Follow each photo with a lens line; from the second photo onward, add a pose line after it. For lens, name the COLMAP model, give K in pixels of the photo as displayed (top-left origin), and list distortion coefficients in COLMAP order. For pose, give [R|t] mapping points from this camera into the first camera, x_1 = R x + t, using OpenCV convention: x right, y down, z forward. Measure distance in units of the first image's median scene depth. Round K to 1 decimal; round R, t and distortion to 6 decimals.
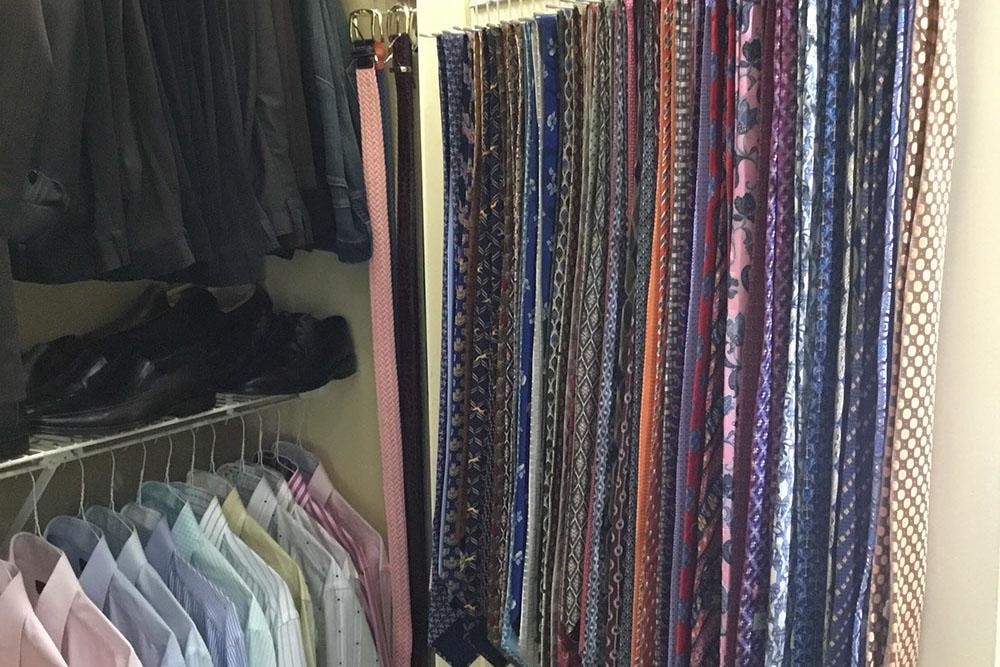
lens RADIAL K [[1106.5, 0, 500.0], [0, 1106.5, 333.5], [0, 0, 1]] dist [0.003700, -0.009727]
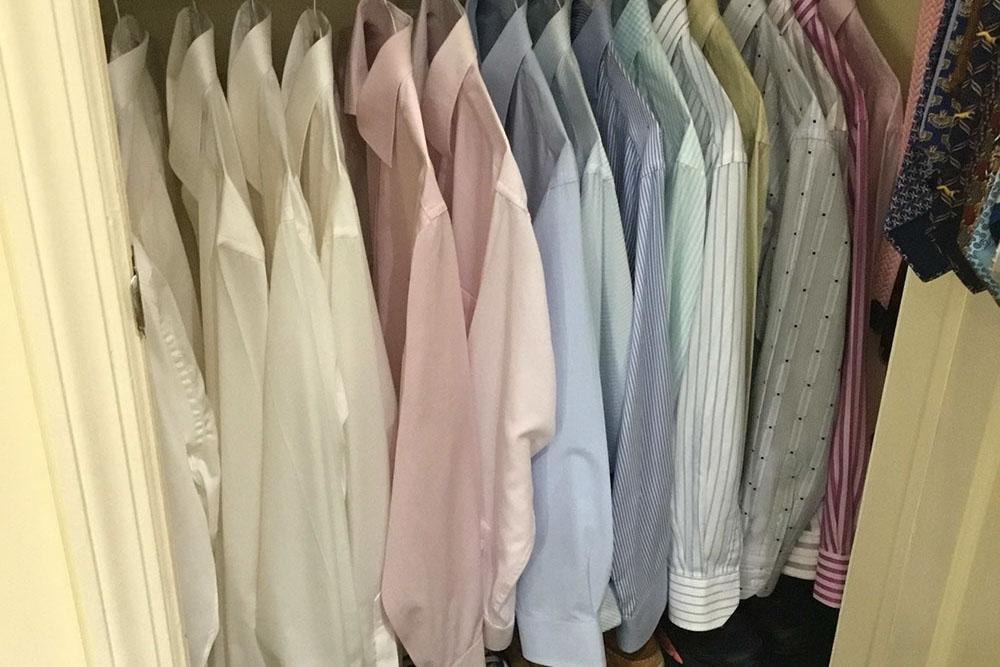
lens RADIAL K [[1106.5, 0, 500.0], [0, 1106.5, 333.5], [0, 0, 1]] dist [0.003700, -0.009727]
pose [[0.830653, 0.286420, -0.477472, 0.076227], [-0.084401, 0.912406, 0.400490, 0.073881], [0.550357, -0.292369, 0.782066, 0.277759]]
